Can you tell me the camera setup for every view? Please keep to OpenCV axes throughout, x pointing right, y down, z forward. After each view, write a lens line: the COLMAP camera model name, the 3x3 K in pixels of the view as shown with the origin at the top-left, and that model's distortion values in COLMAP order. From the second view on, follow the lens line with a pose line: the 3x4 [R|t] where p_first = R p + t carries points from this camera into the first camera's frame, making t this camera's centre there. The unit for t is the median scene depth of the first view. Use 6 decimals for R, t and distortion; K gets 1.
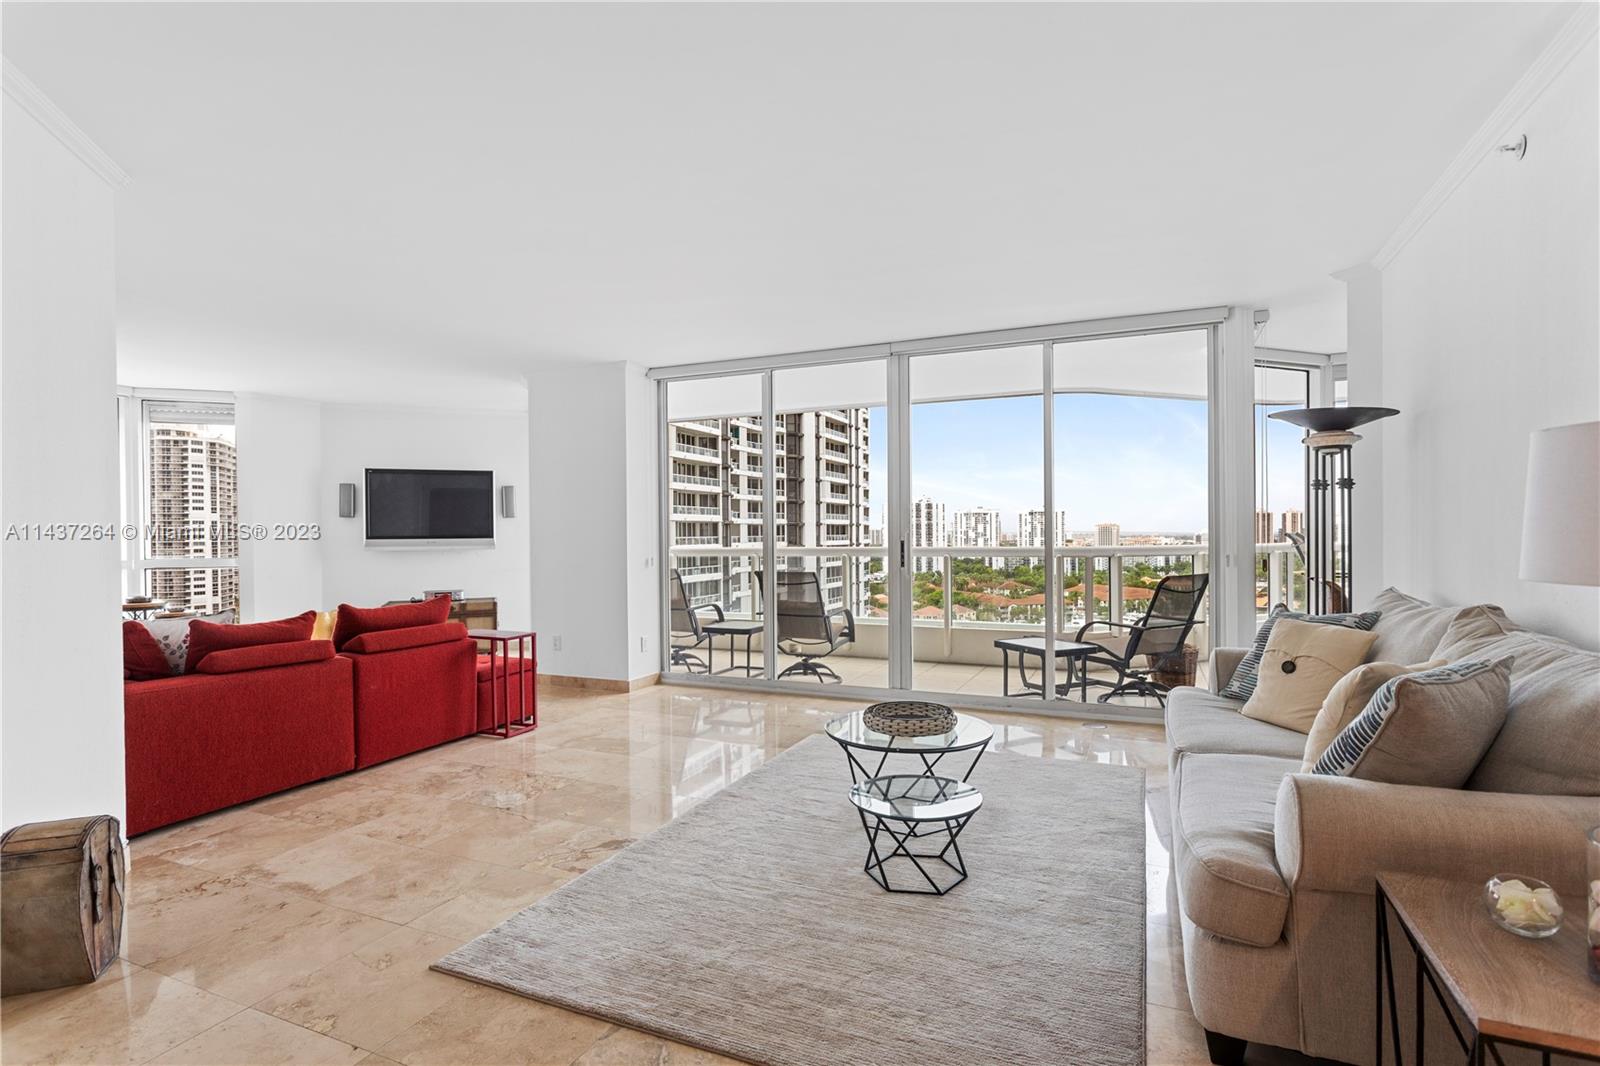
lens RADIAL K [[789.6, 0, 801.2], [0, 789.6, 542.1], [0, 0, 1]] dist [-0.008200, 0.008583]
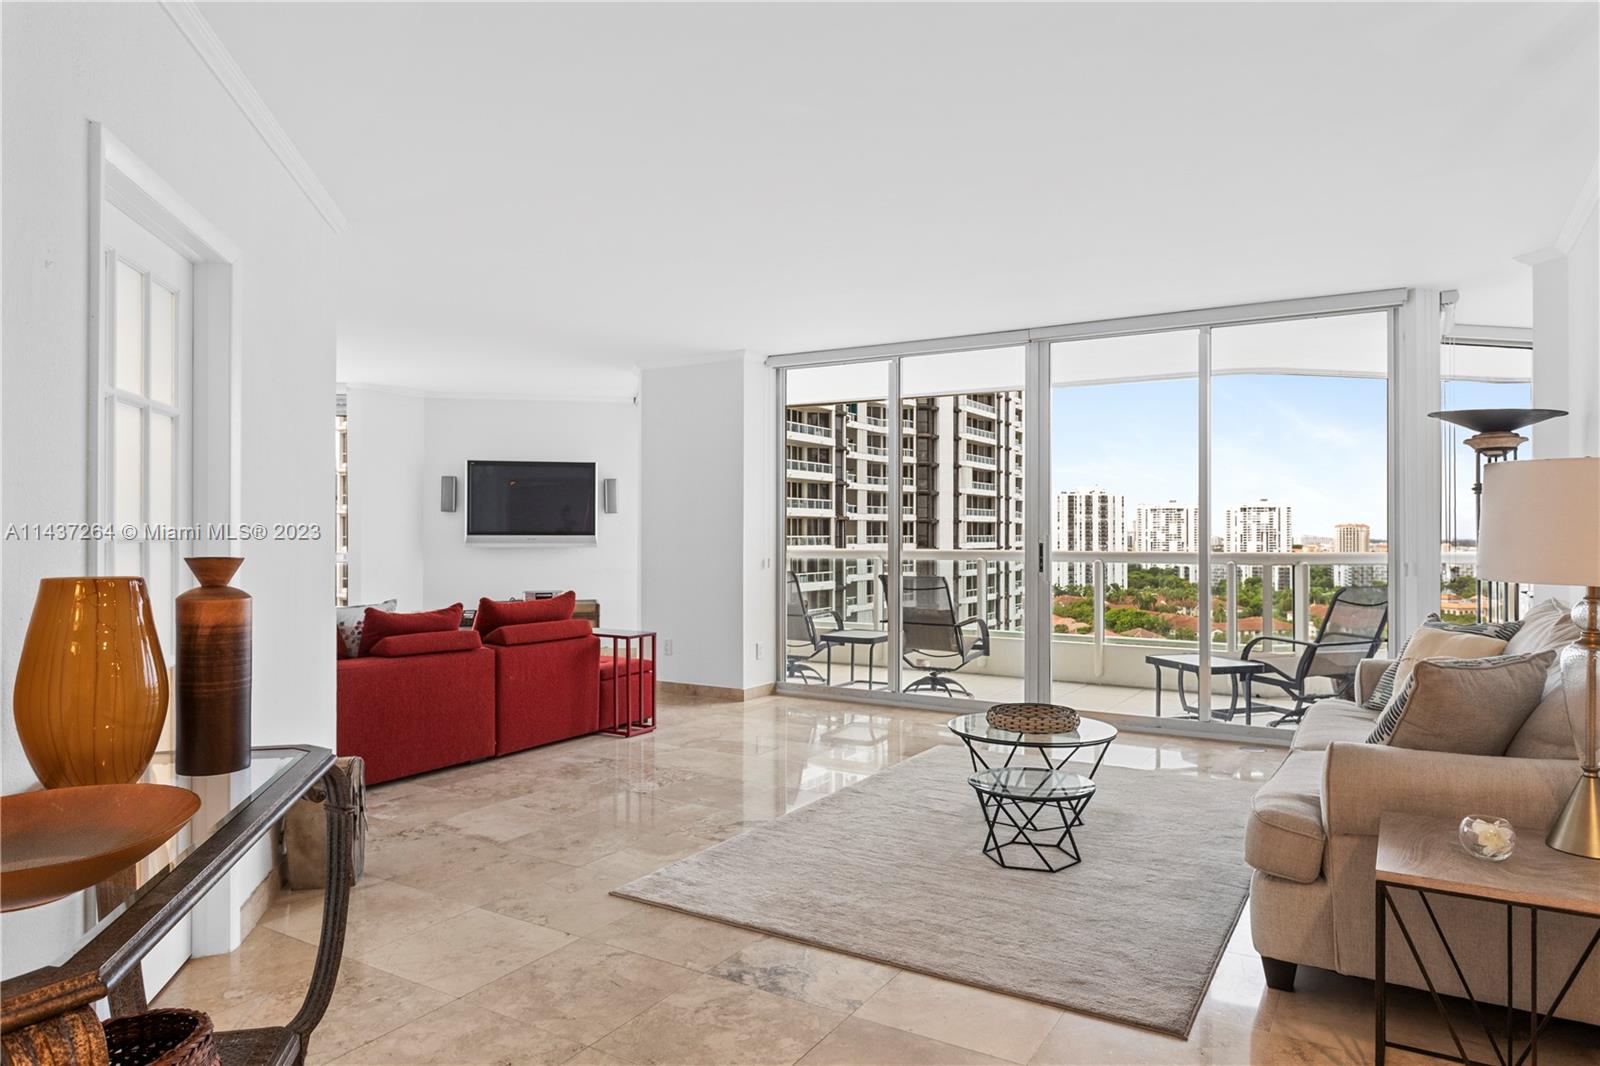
lens RADIAL K [[1001.2, 0, 793.2], [0, 1001.2, 530.9], [0, 0, 1]] dist [-0.006116, -0.000839]
pose [[0.990100, 0.010128, -0.139995, 0.005280], [-0.011840, 0.999865, -0.011405, 0.000345], [0.139860, 0.012949, 0.990087, -0.173314]]
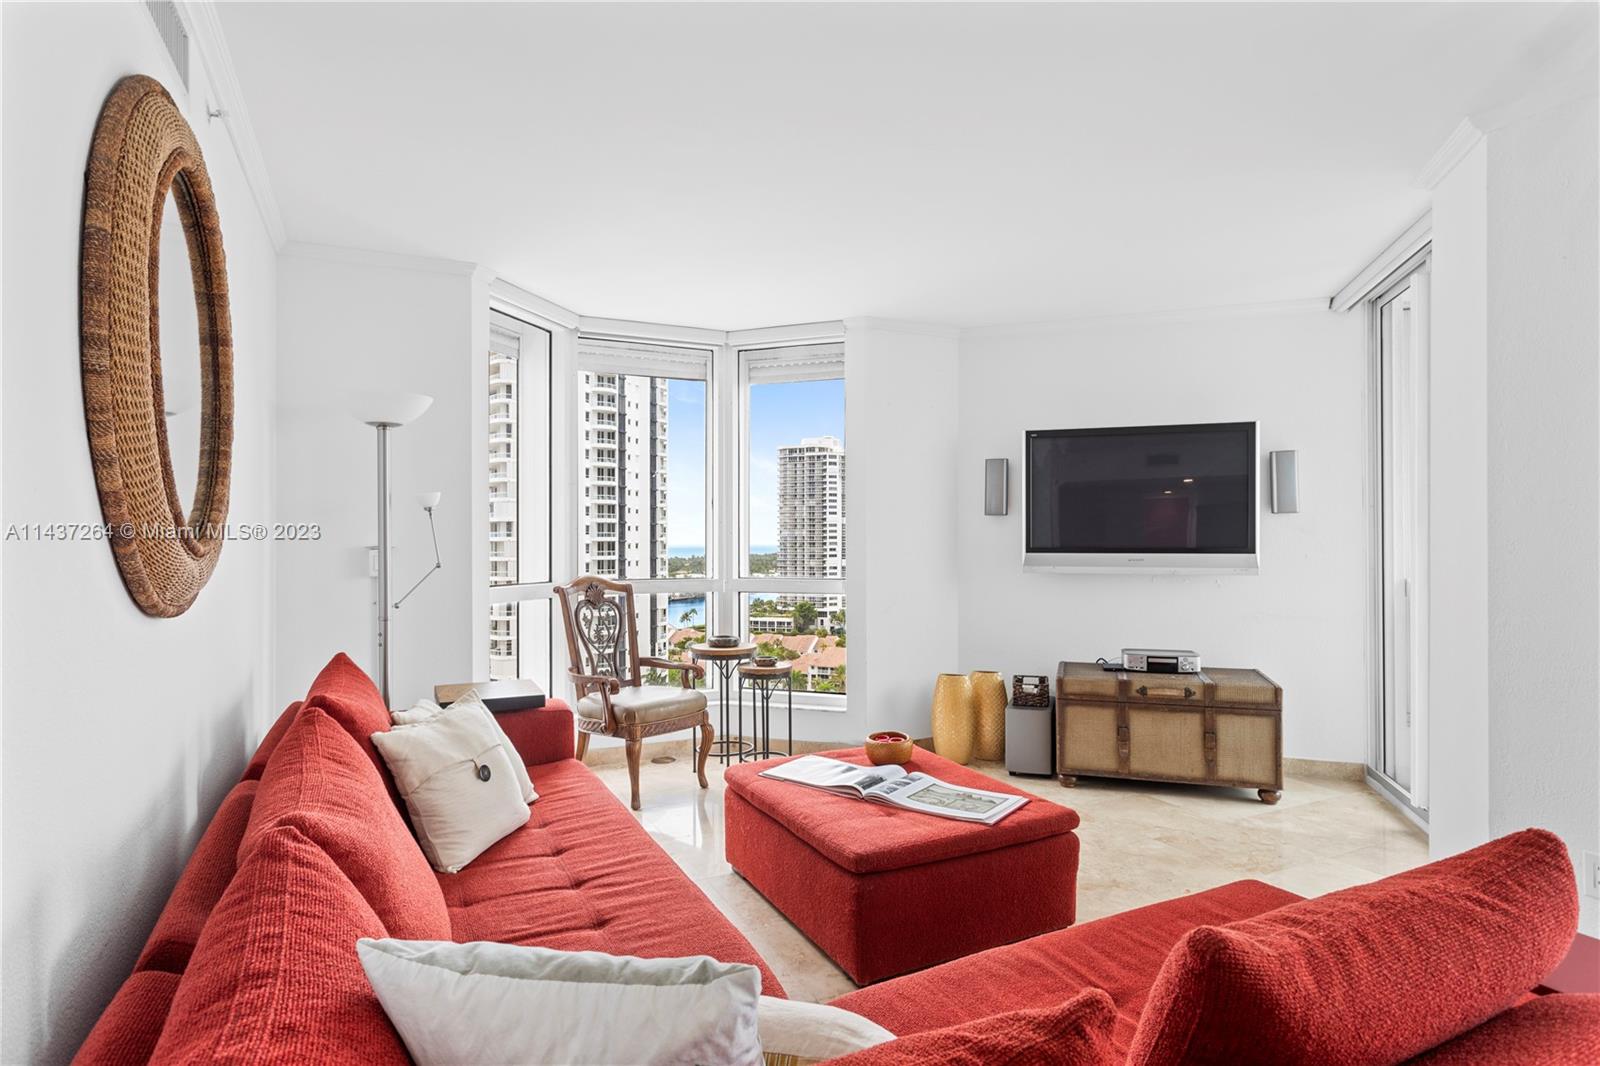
lens RADIAL K [[853.6, 0, 792.3], [0, 853.6, 533.6], [0, 0, 1]] dist [-0.000696, 0.000070]
pose [[0.764681, 0.002954, -0.644402, -0.354810], [-0.011864, 0.999885, -0.009495, -0.012575], [0.644300, 0.014906, 0.764628, 0.519009]]
